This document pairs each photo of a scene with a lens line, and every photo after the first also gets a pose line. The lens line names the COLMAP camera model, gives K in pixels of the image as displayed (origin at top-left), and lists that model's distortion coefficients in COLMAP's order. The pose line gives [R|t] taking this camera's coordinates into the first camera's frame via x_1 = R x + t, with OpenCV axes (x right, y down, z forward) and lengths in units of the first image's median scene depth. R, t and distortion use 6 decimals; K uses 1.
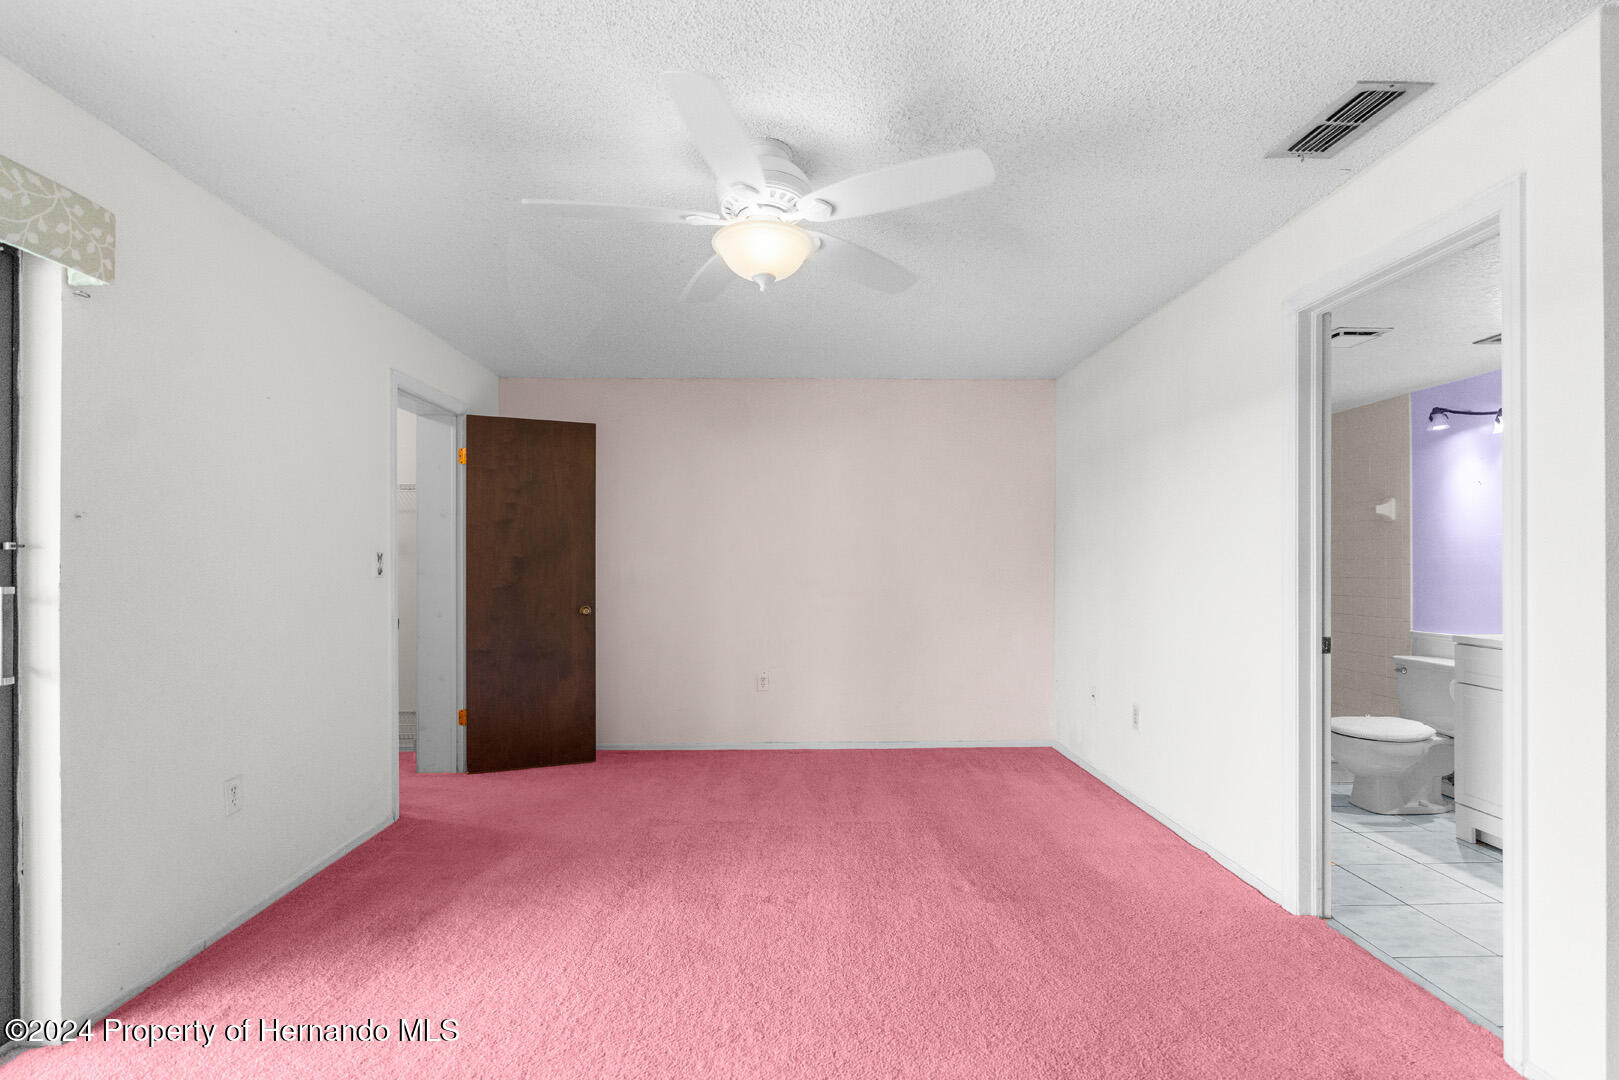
lens RADIAL K [[736.1, 0, 813.5], [0, 736.1, 566.4], [0, 0, 1]] dist [-0.010731, 0.003423]
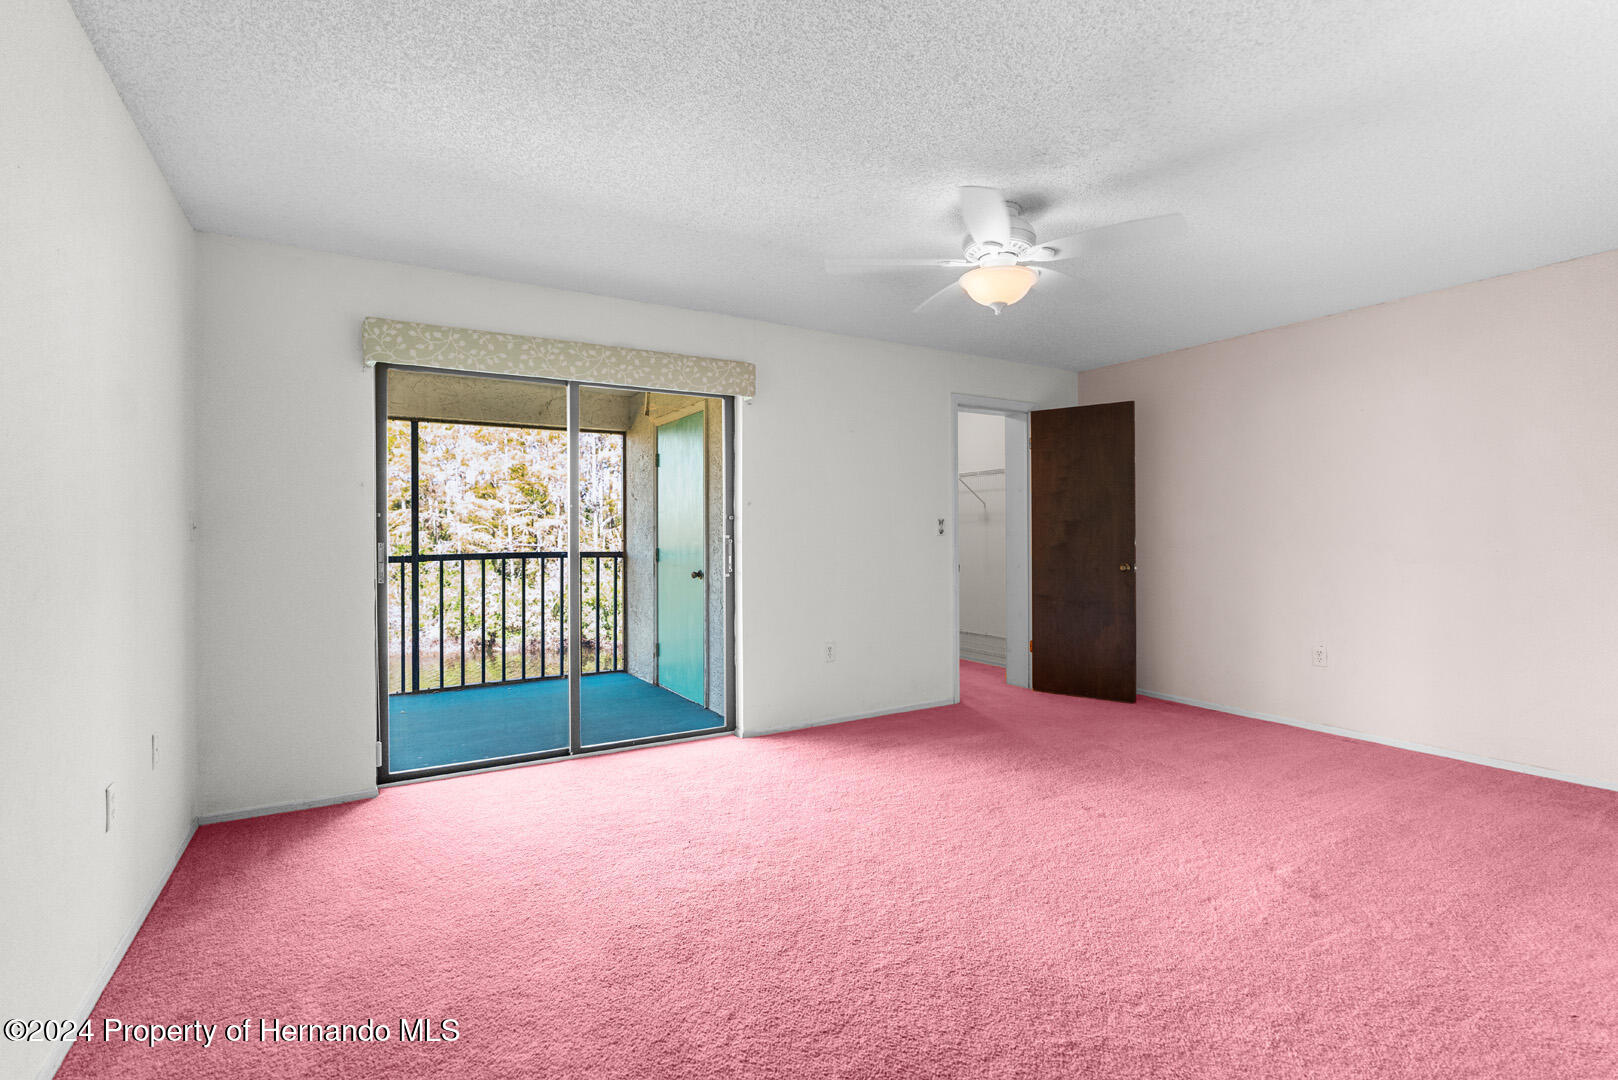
lens RADIAL K [[735.7, 0, 819.8], [0, 735.7, 537.8], [0, 0, 1]] dist [-0.010731, 0.003423]
pose [[0.505597, 0.002934, -0.862765, 0.497999], [-0.001083, 0.999996, 0.002766, 0.013455], [0.862769, -0.000464, 0.505598, 0.027203]]
